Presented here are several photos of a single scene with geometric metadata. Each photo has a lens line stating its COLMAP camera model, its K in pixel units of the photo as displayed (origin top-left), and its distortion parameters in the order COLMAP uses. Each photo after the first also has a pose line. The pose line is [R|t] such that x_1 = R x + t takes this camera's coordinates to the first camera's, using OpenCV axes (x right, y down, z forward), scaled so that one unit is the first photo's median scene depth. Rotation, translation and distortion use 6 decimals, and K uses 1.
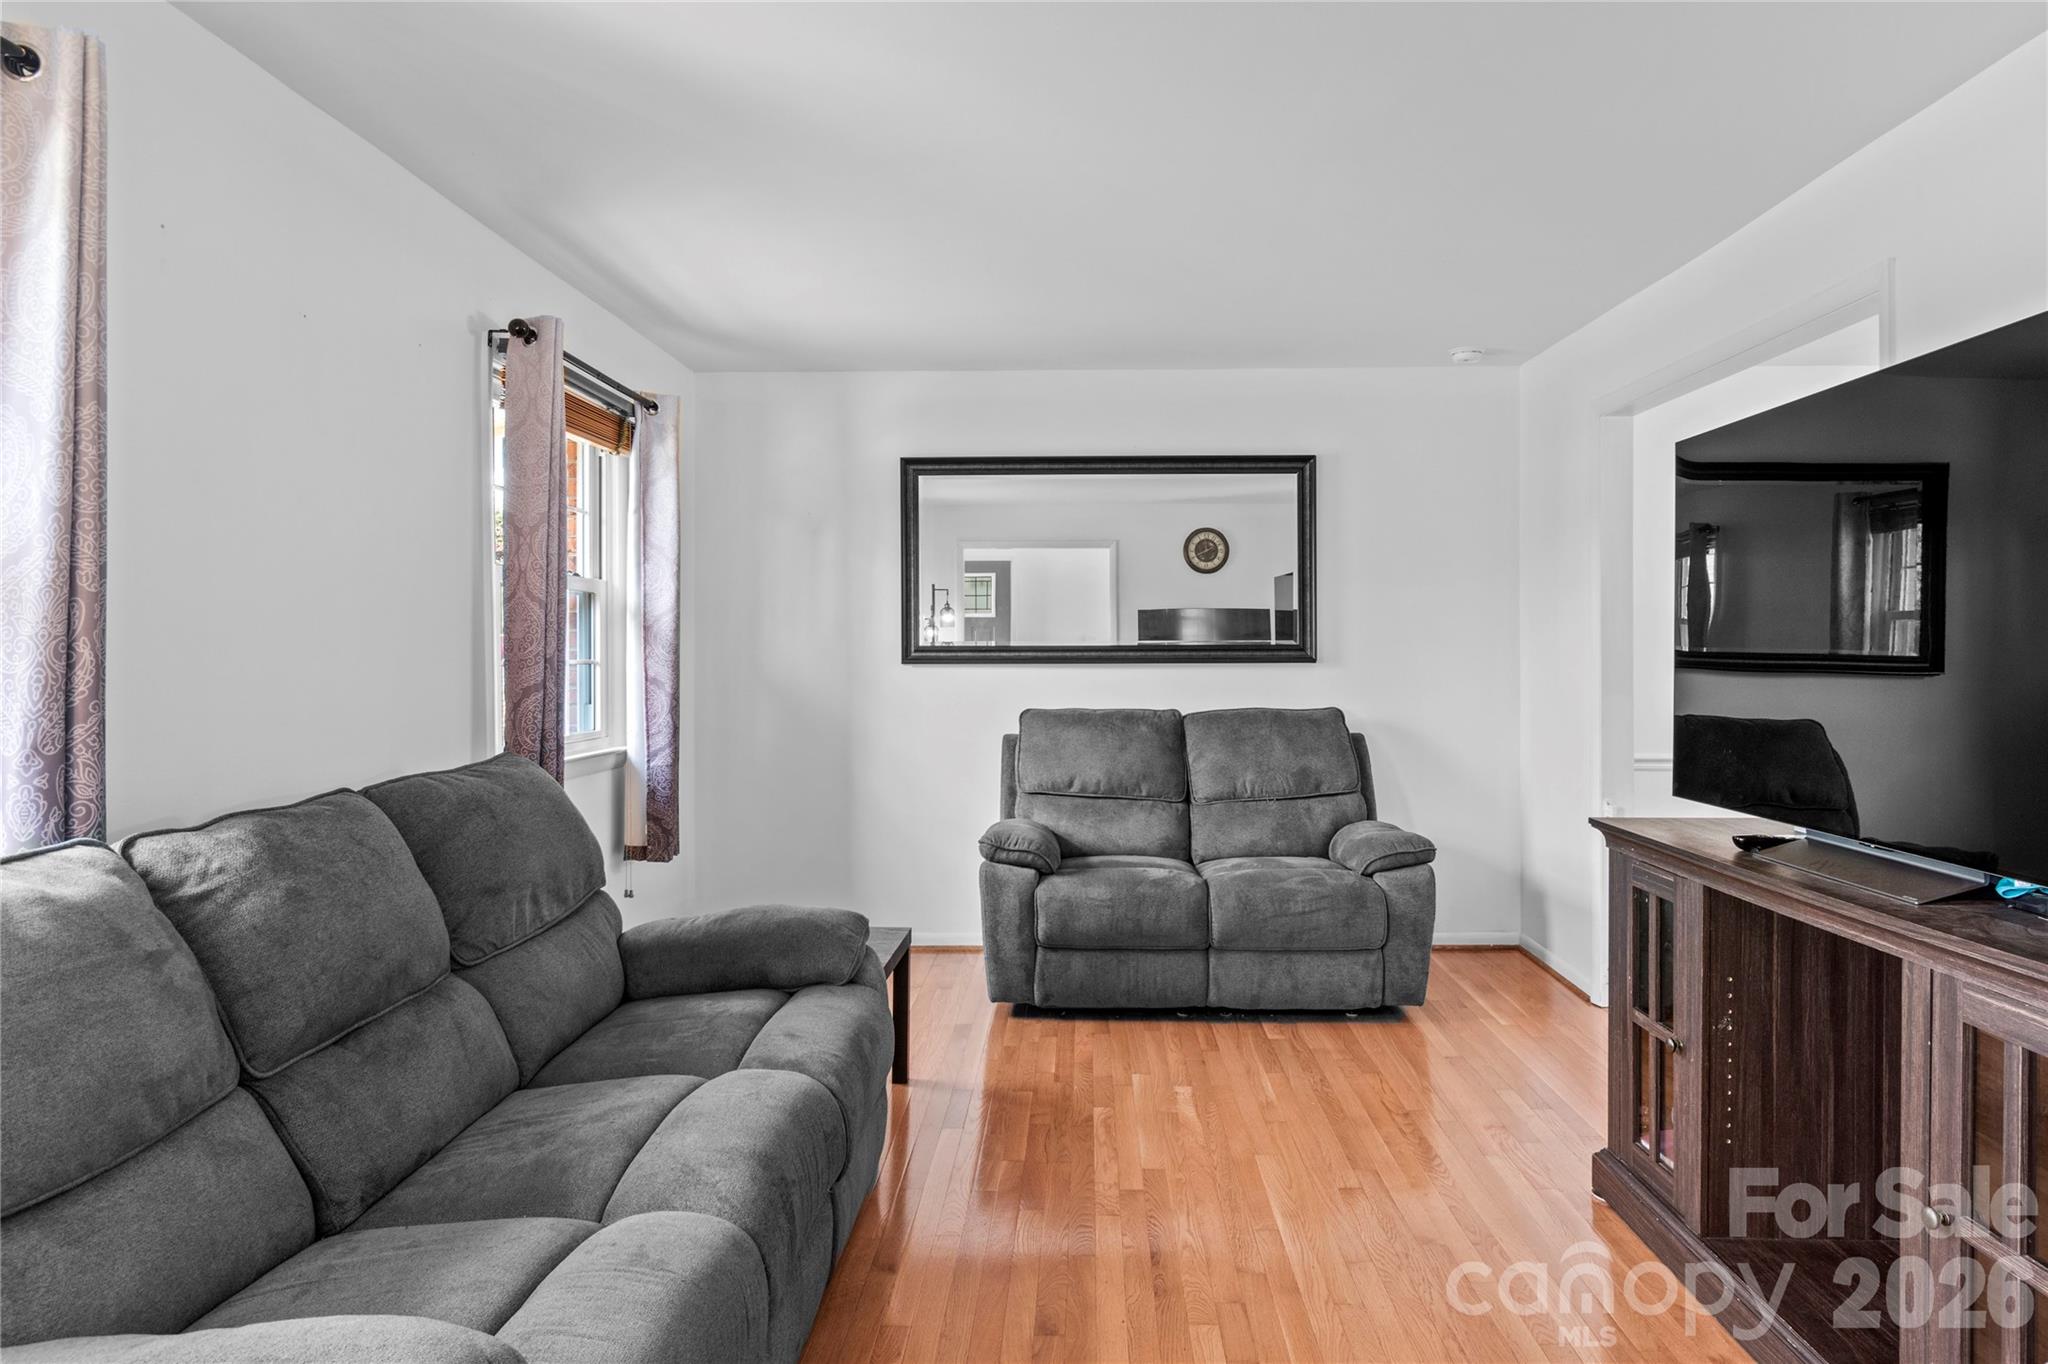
lens RADIAL K [[1237.4, 0, 1034.7], [0, 1237.4, 662.2], [0, 0, 1]] dist [-0.008971, -0.007348]
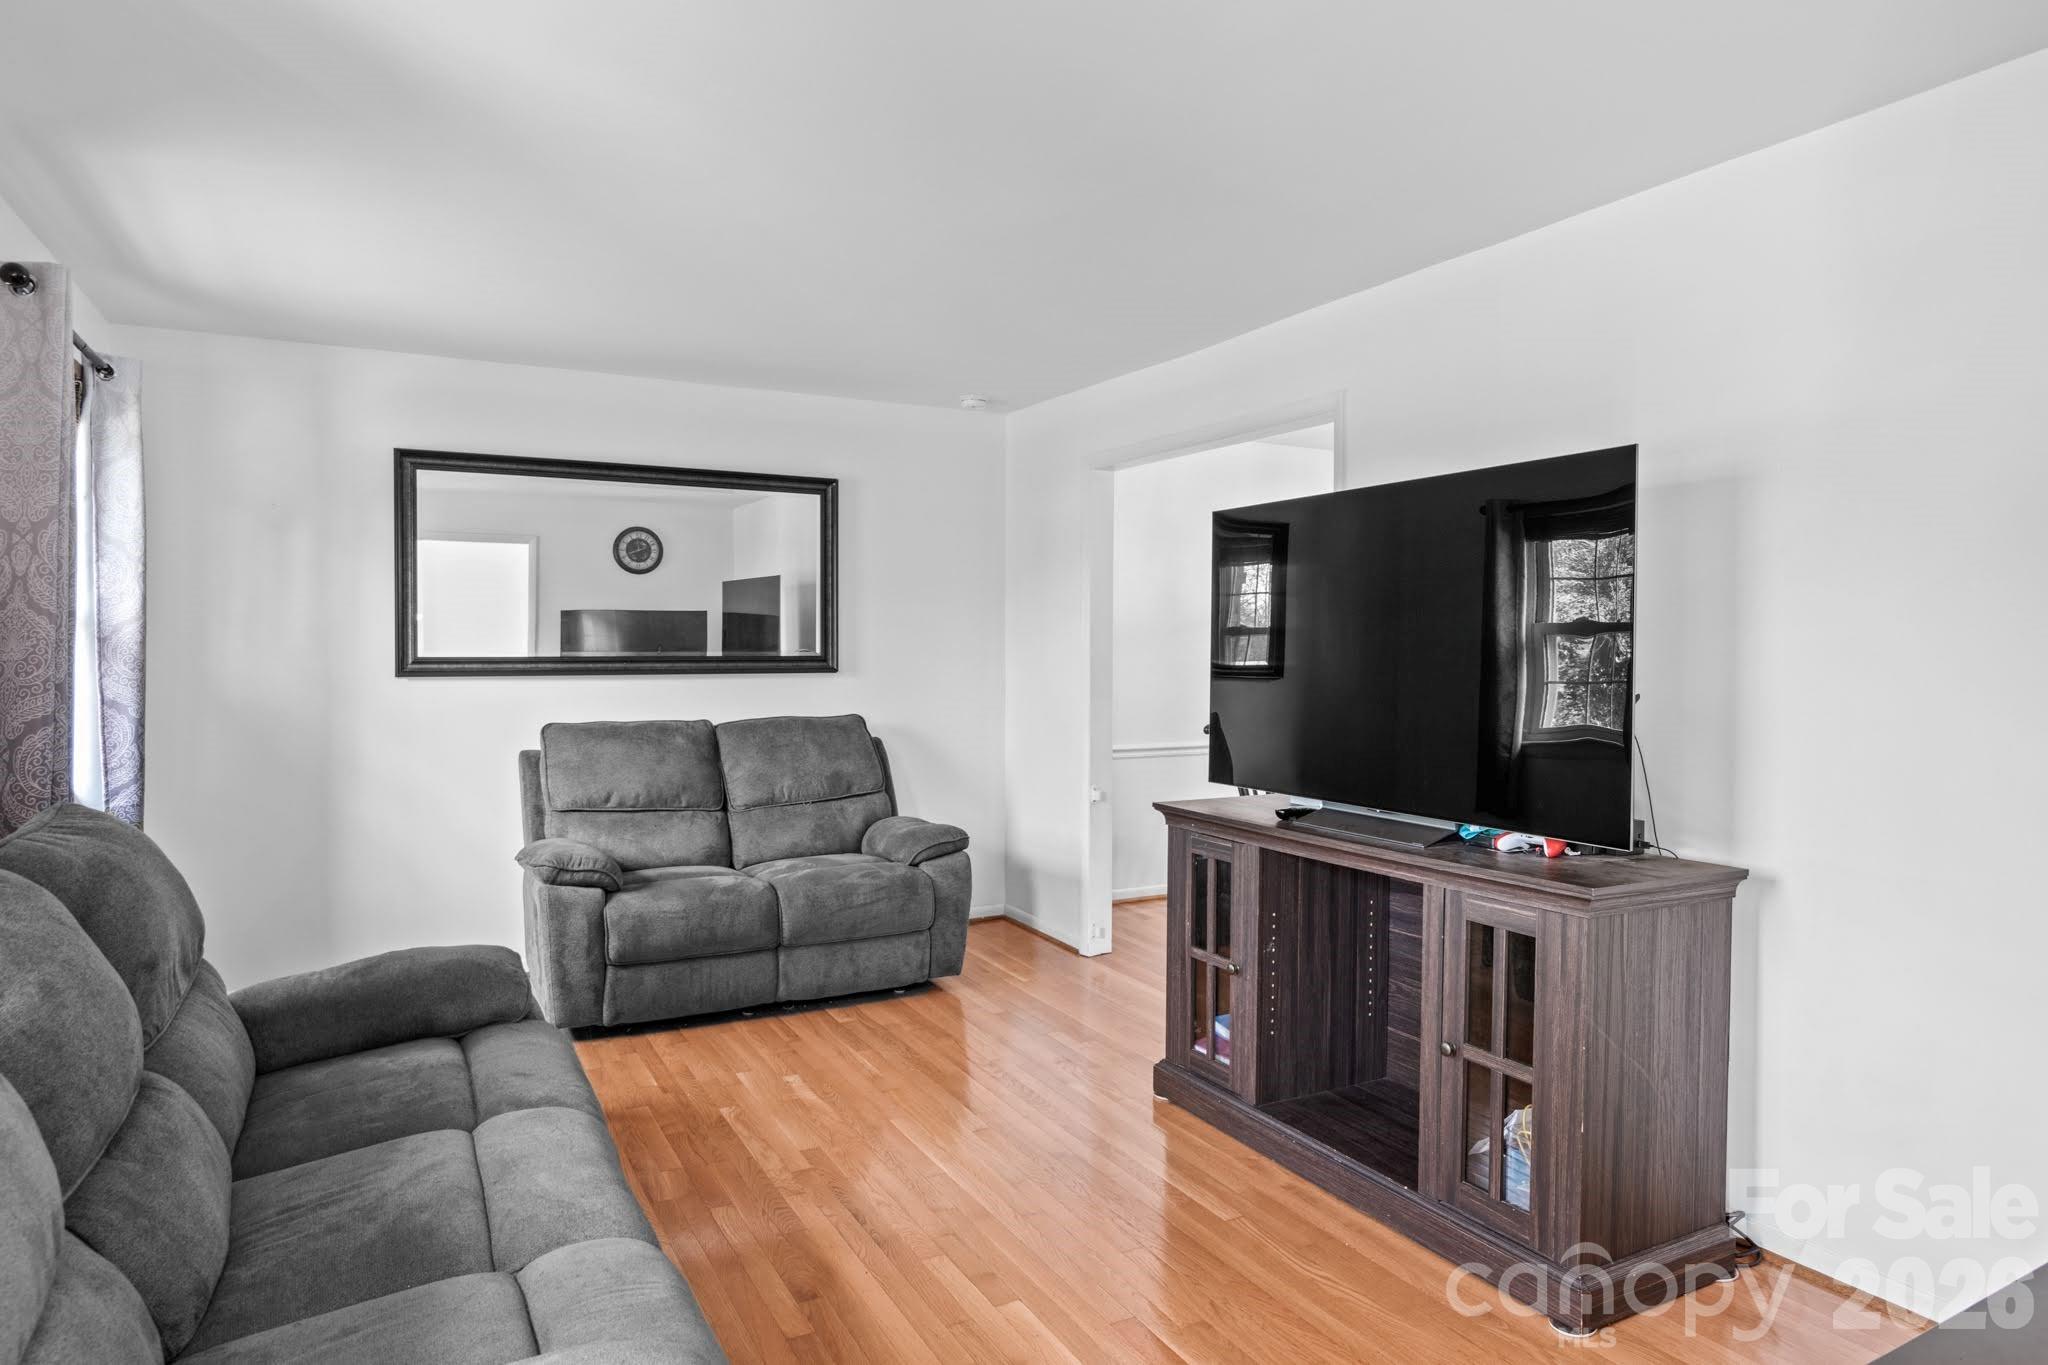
lens RADIAL K [[1237.4, 0, 1073.8], [0, 1237.4, 676.7], [0, 0, 1]] dist [-0.008971, -0.007348]
pose [[0.857059, -0.009431, 0.515132, -0.185653], [0.001378, 0.999871, 0.016013, -0.015968], [-0.515216, -0.013015, 0.856961, -0.032364]]
